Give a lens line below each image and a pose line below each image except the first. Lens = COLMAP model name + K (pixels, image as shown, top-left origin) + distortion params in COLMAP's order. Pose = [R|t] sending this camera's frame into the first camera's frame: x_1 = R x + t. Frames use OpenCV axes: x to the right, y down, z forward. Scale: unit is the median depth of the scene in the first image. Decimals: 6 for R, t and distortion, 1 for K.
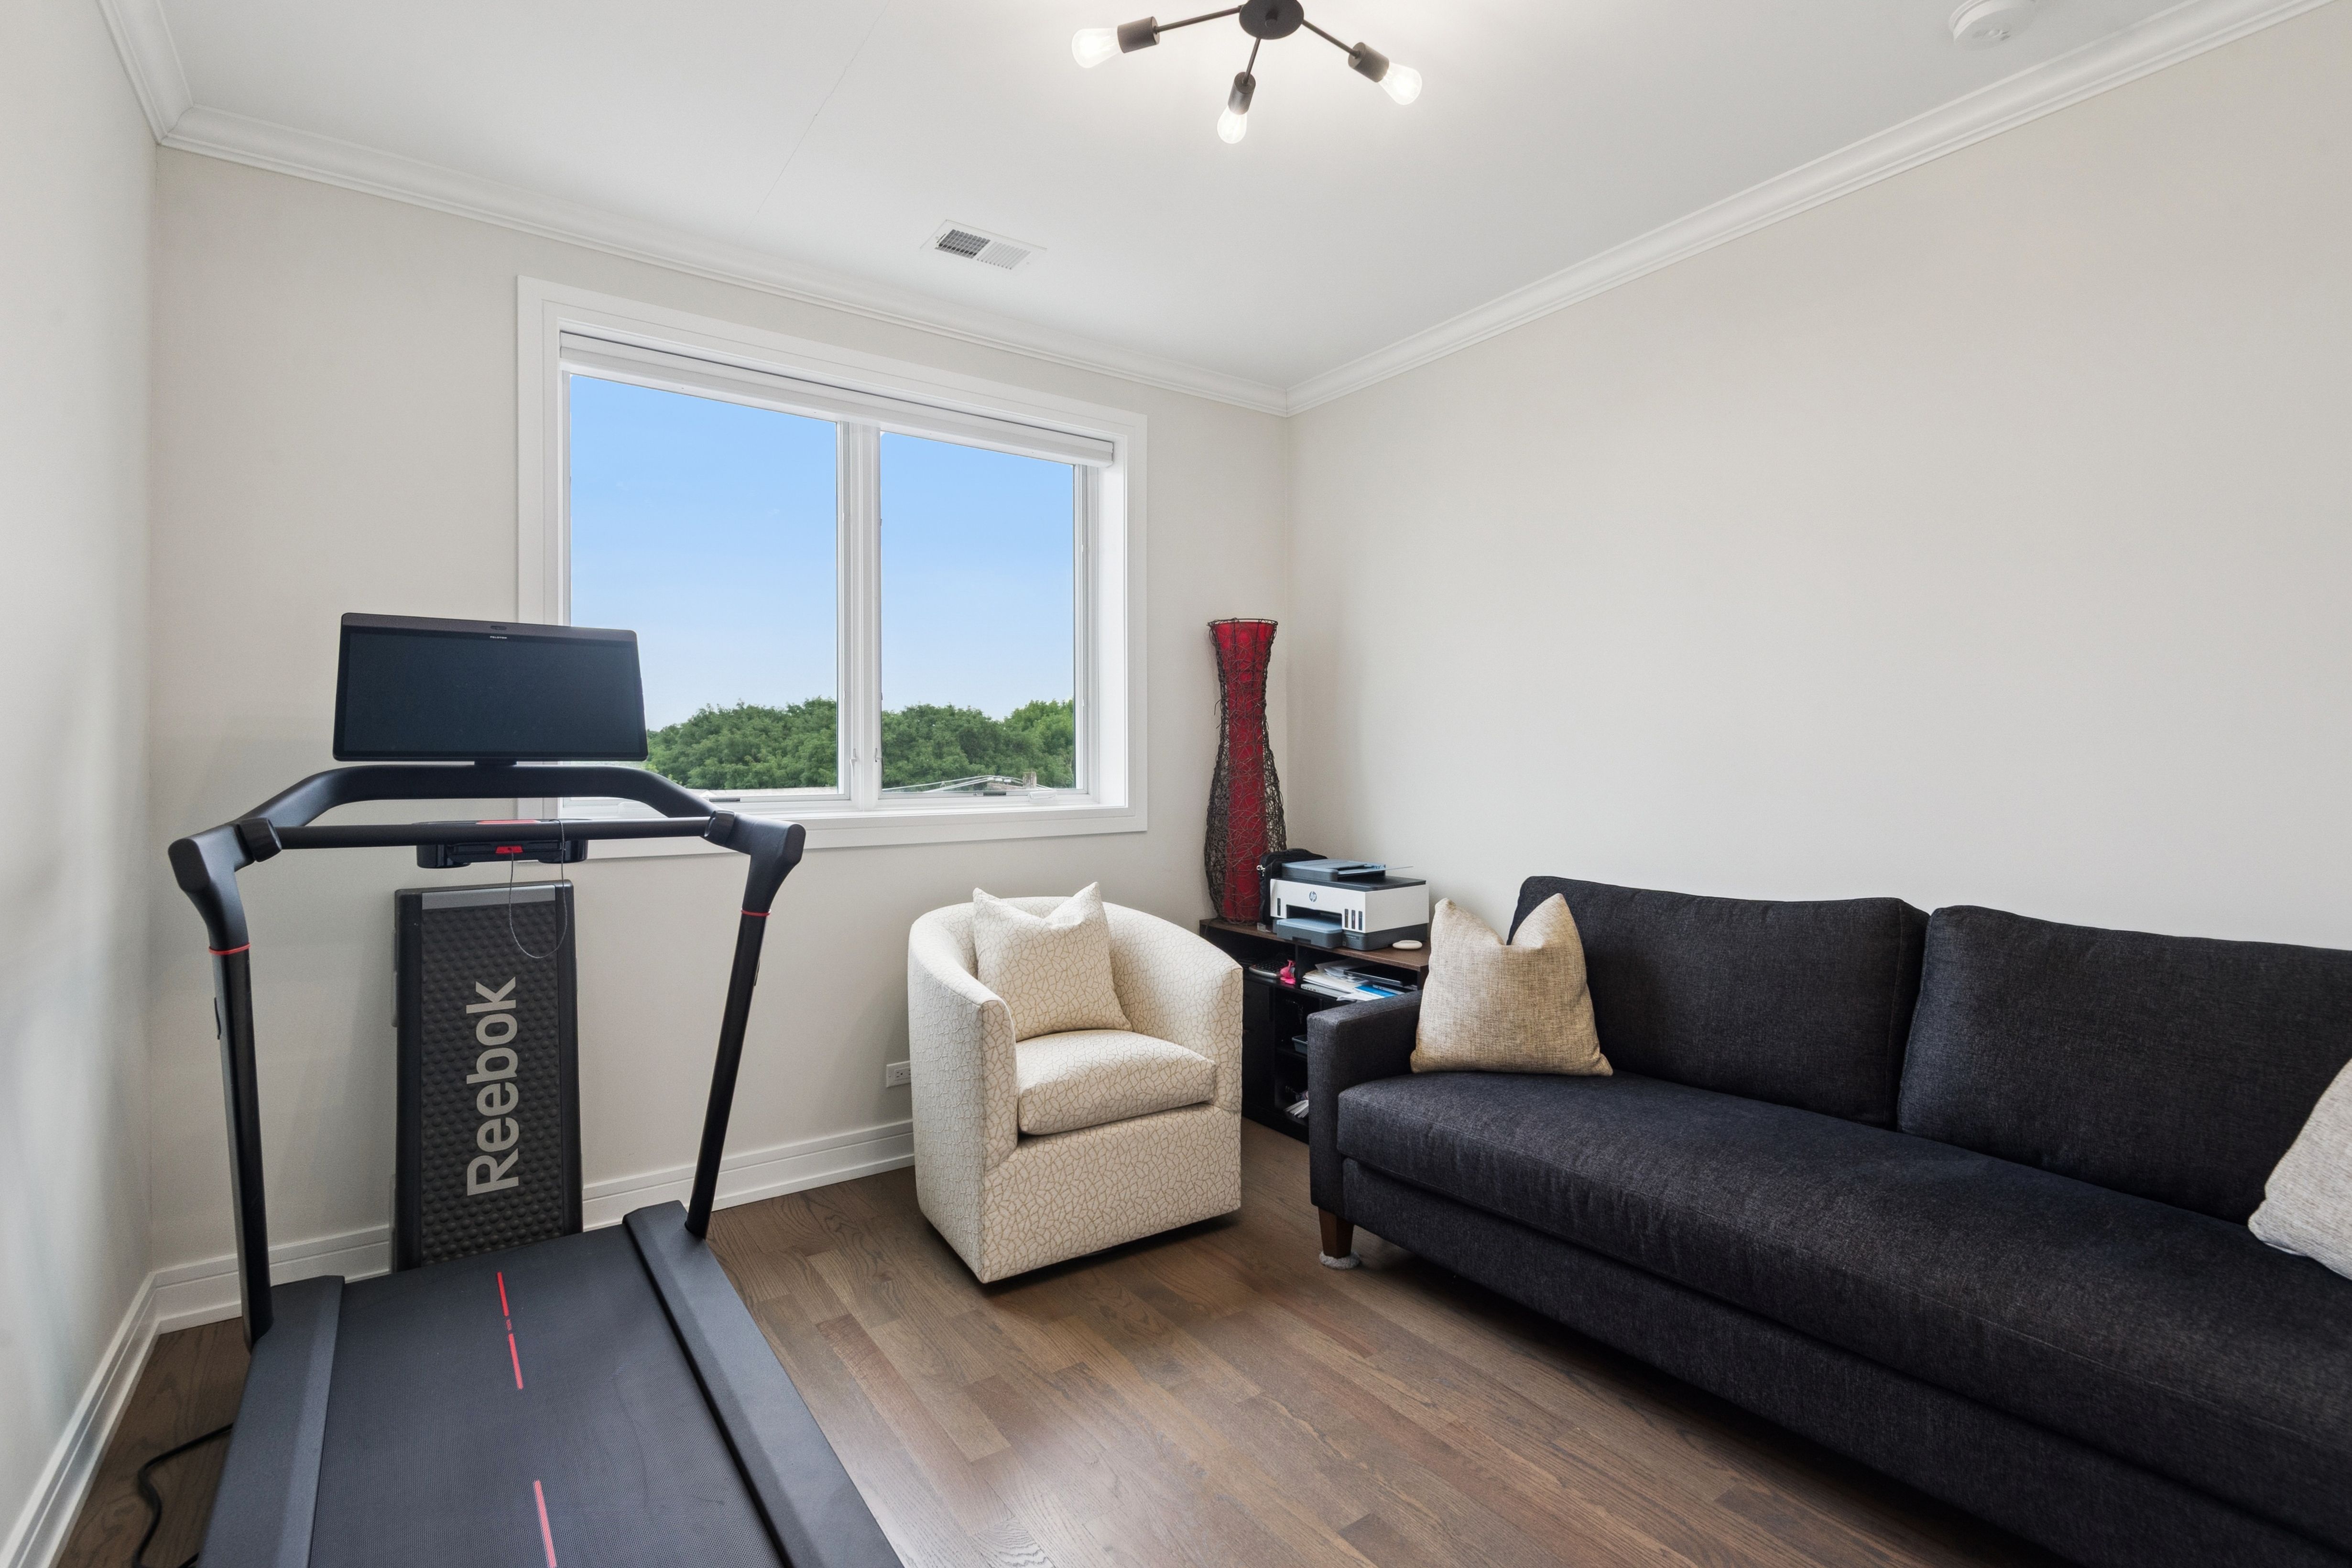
lens RADIAL K [[1071.0, 0, 1173.9], [0, 1071.0, 756.1], [0, 0, 1]] dist [0.032761, -0.032675]
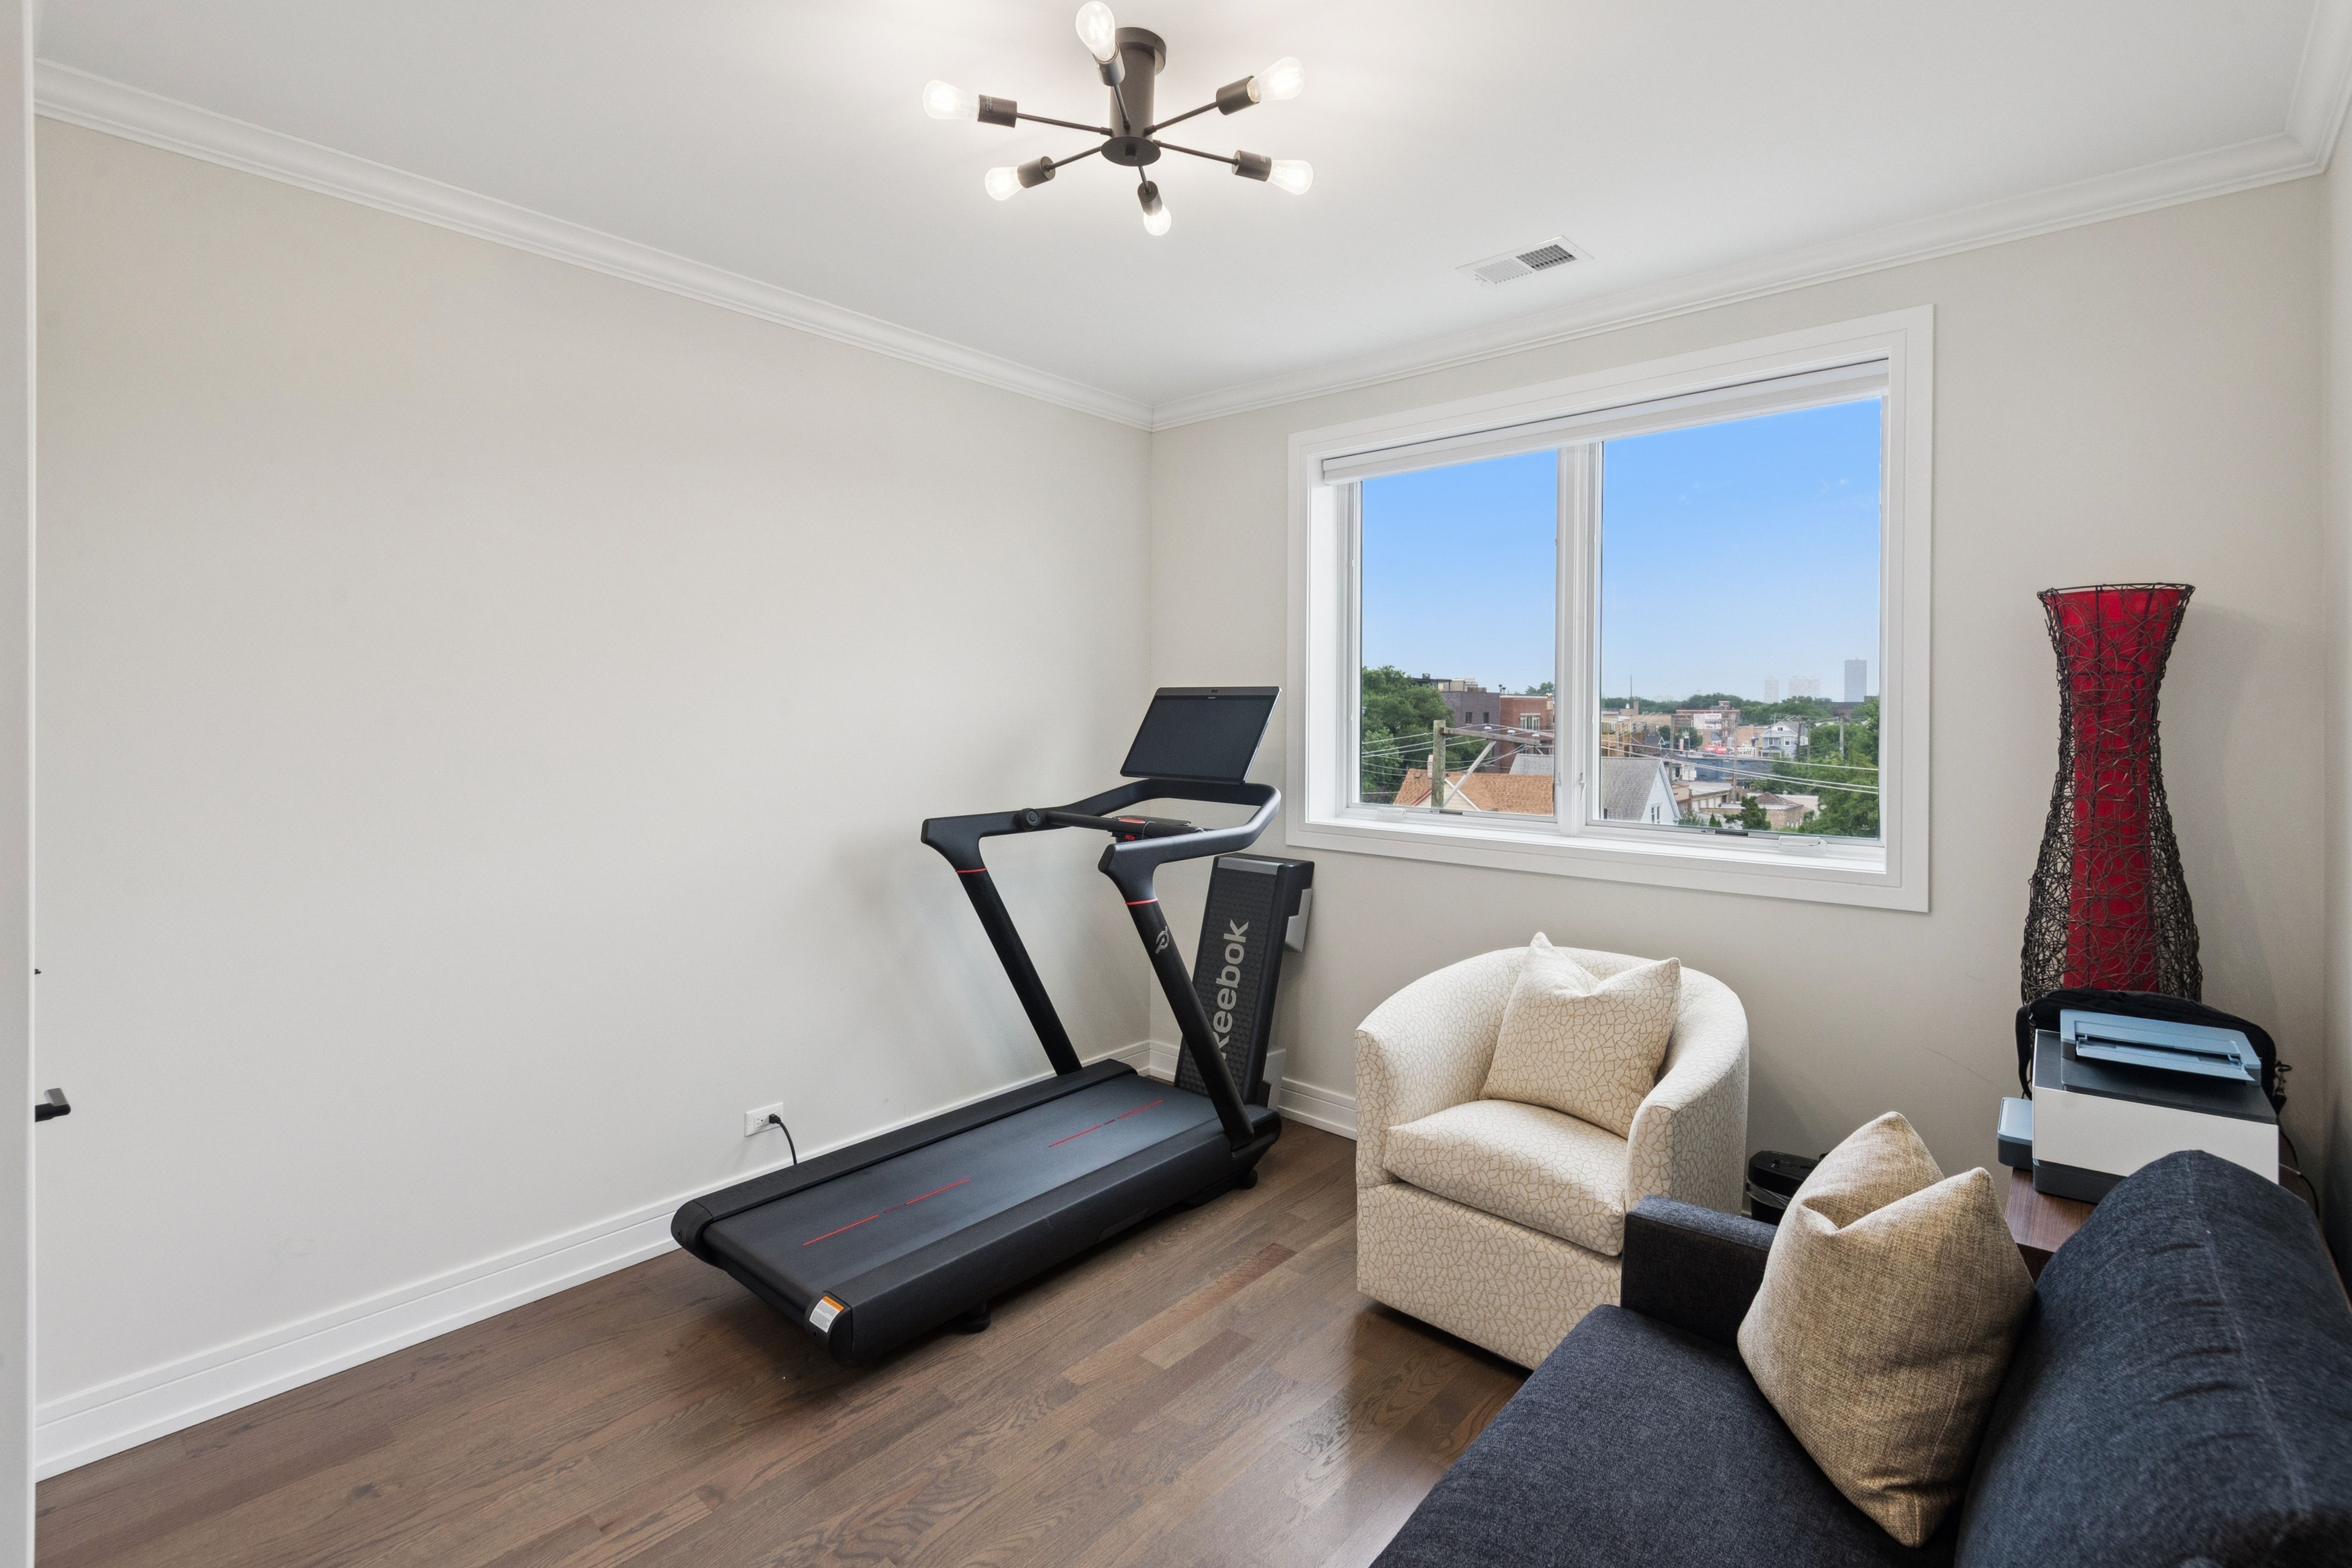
lens RADIAL K [[1084.4, 0, 1164.7], [0, 1084.4, 716.8], [0, 0, 1]] dist [0.034578, -0.034133]
pose [[0.227411, 0.011910, -0.973726, 0.819543], [-0.000629, 0.999927, 0.012083, -0.095839], [0.973799, -0.002135, 0.227402, 0.553071]]
